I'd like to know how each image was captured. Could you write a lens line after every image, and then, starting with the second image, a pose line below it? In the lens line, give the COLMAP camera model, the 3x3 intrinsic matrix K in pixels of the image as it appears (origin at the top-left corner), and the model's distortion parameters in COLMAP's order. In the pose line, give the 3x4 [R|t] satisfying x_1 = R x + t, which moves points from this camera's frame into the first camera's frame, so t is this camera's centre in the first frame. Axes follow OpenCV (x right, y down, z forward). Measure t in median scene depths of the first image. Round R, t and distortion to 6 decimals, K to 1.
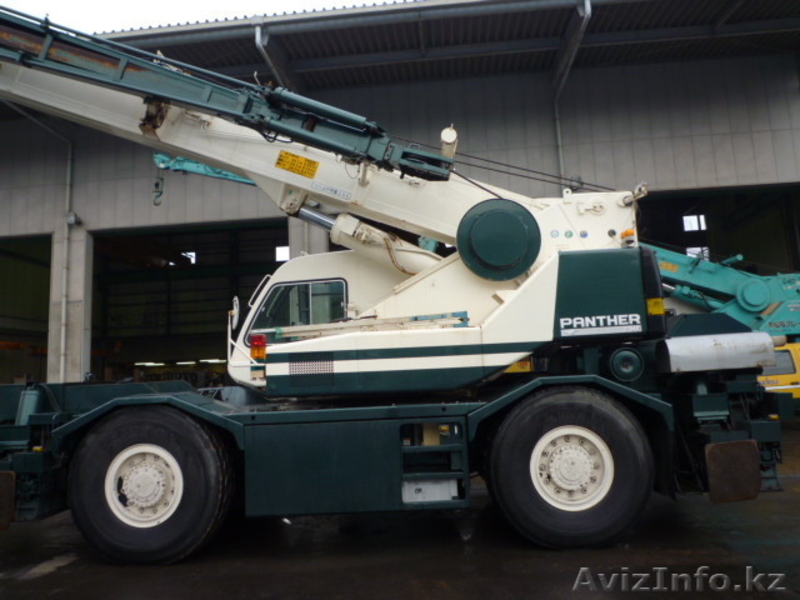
lens RADIAL K [[573.5, 0, 400.1], [0, 573.5, 299.7], [0, 0, 1]] dist [0.000644, -0.000429]
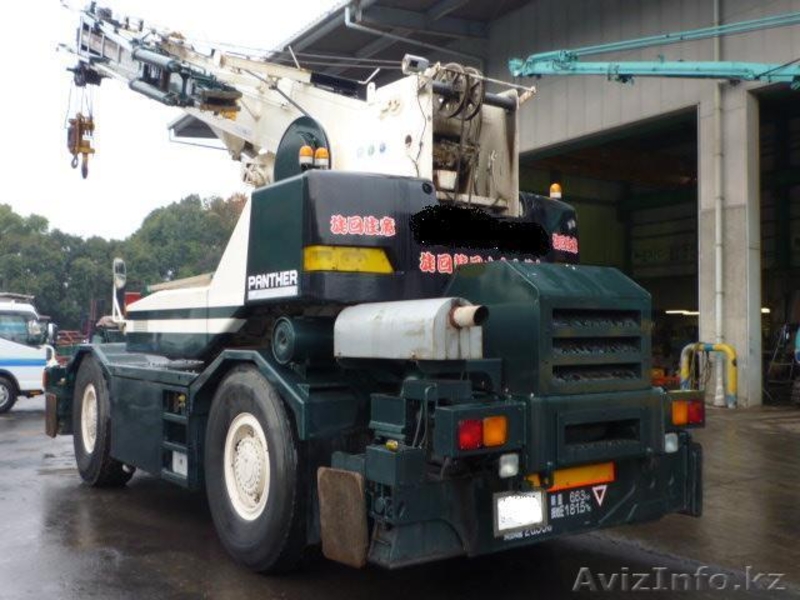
lens RADIAL K [[783.8, 0, 399.8], [0, 783.8, 300.0], [0, 0, 1]] dist [-0.006433, 0.000000]
pose [[0.635864, 0.020293, -0.771534, 1.226867], [0.054538, 0.995974, 0.071144, -0.000059], [0.769872, -0.087316, 0.632197, 0.487757]]
